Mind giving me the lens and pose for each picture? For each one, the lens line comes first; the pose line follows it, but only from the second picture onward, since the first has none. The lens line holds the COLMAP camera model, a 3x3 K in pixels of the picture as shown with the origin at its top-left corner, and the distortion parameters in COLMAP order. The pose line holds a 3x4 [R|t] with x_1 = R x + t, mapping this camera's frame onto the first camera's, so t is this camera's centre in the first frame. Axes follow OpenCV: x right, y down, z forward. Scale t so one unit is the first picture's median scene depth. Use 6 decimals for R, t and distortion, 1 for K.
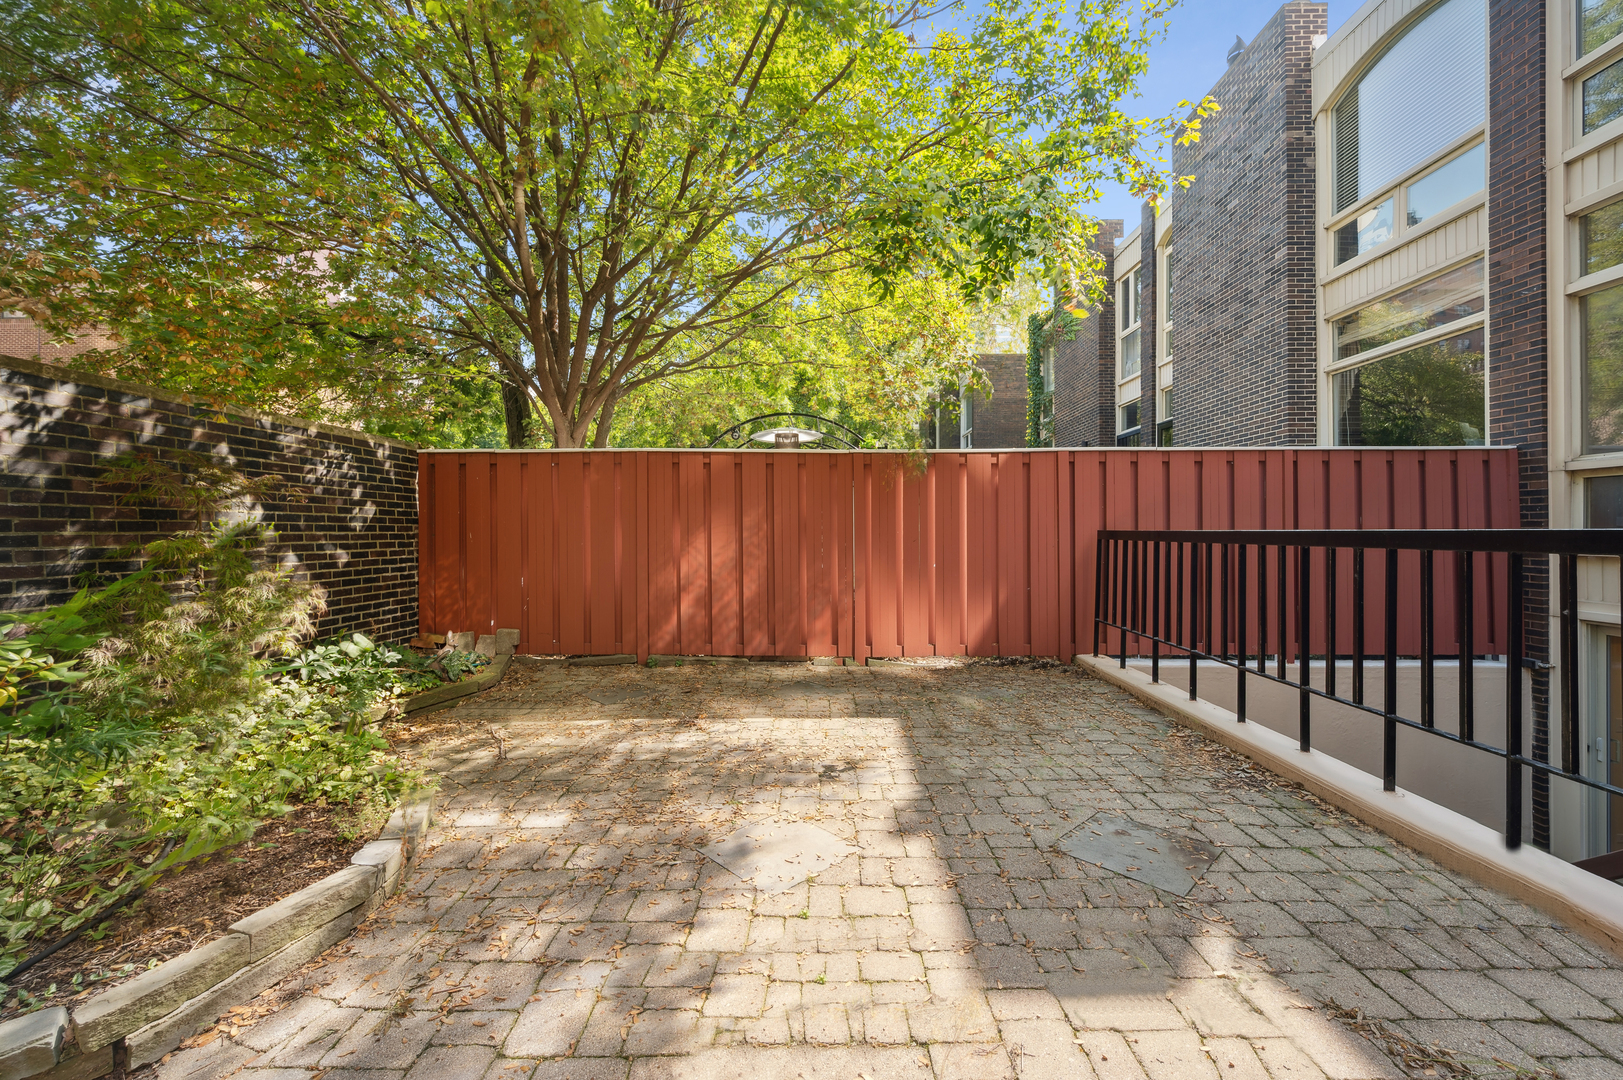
lens RADIAL K [[645.1, 0, 810.9], [0, 645.1, 537.5], [0, 0, 1]] dist [-0.002230, 0.000716]
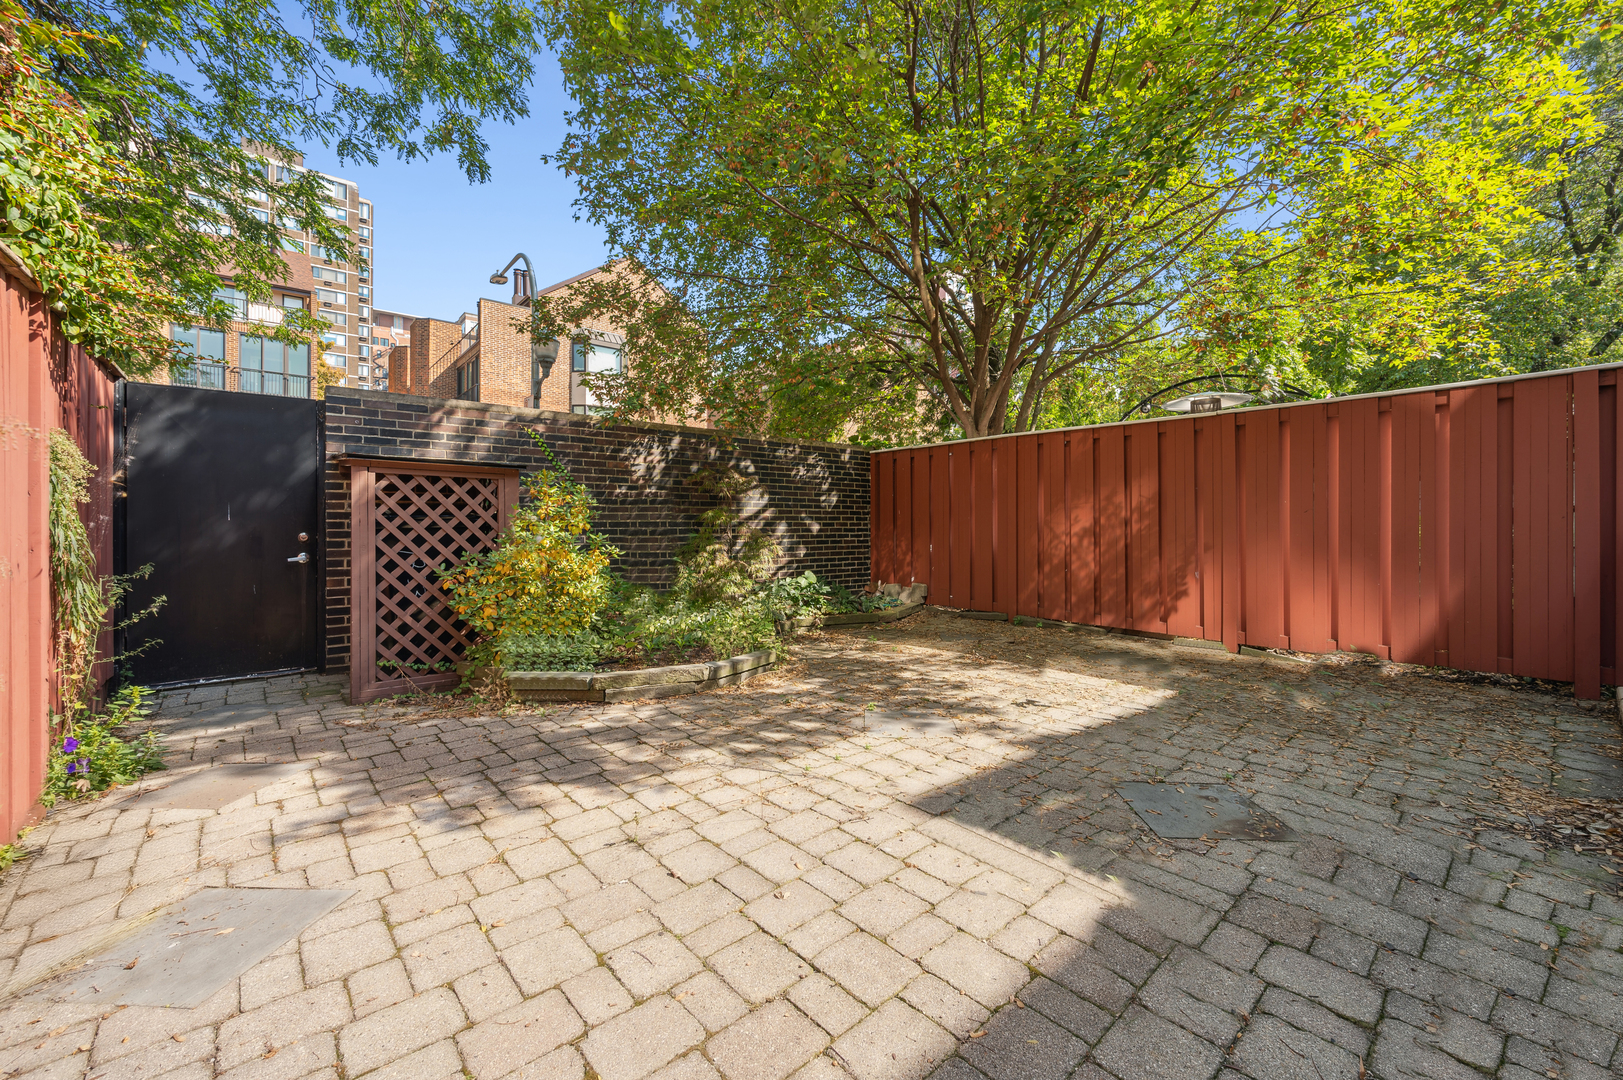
lens RADIAL K [[645.1, 0, 816.6], [0, 645.1, 524.2], [0, 0, 1]] dist [-0.002230, 0.000716]
pose [[0.665671, -0.000901, -0.746245, 0.394750], [-0.001635, 0.999995, -0.002667, 0.028235], [0.746243, 0.002995, 0.665666, -0.031358]]
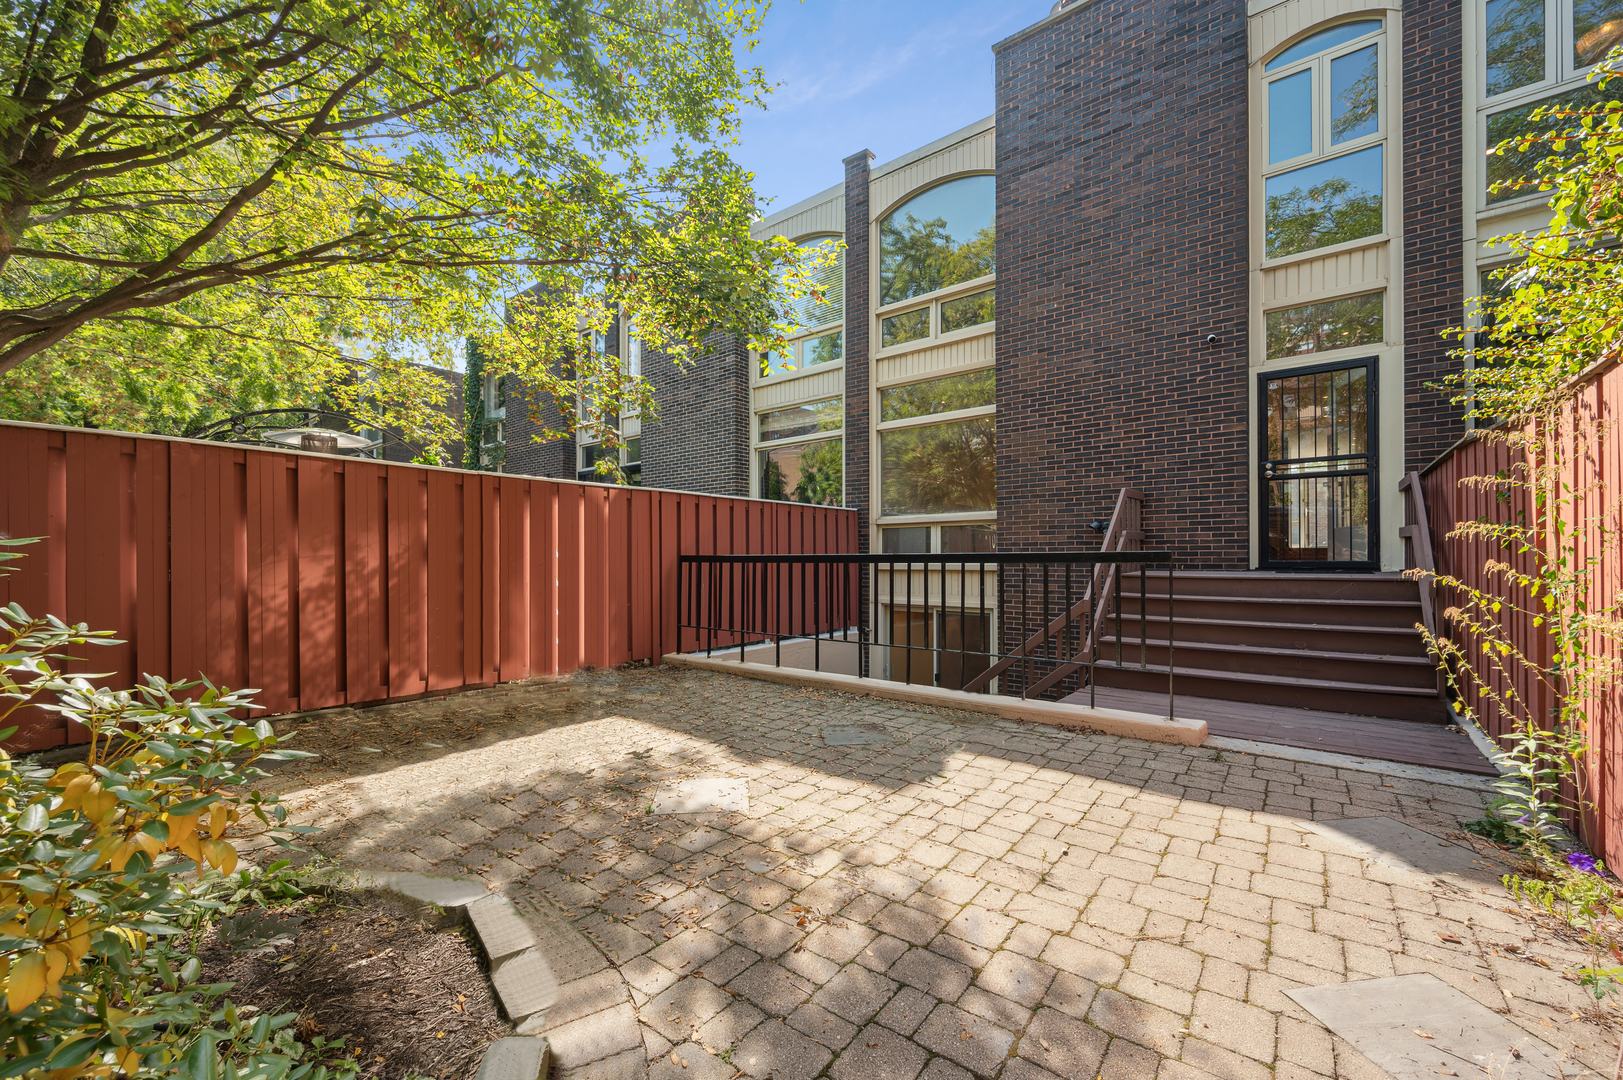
lens RADIAL K [[645.1, 0, 824.0], [0, 645.1, 563.0], [0, 0, 1]] dist [-0.002230, 0.000716]
pose [[0.597805, -0.006242, 0.801617, -0.442942], [0.009641, 0.999953, 0.000597, 0.006543], [-0.801584, 0.007371, 0.597837, 0.006843]]
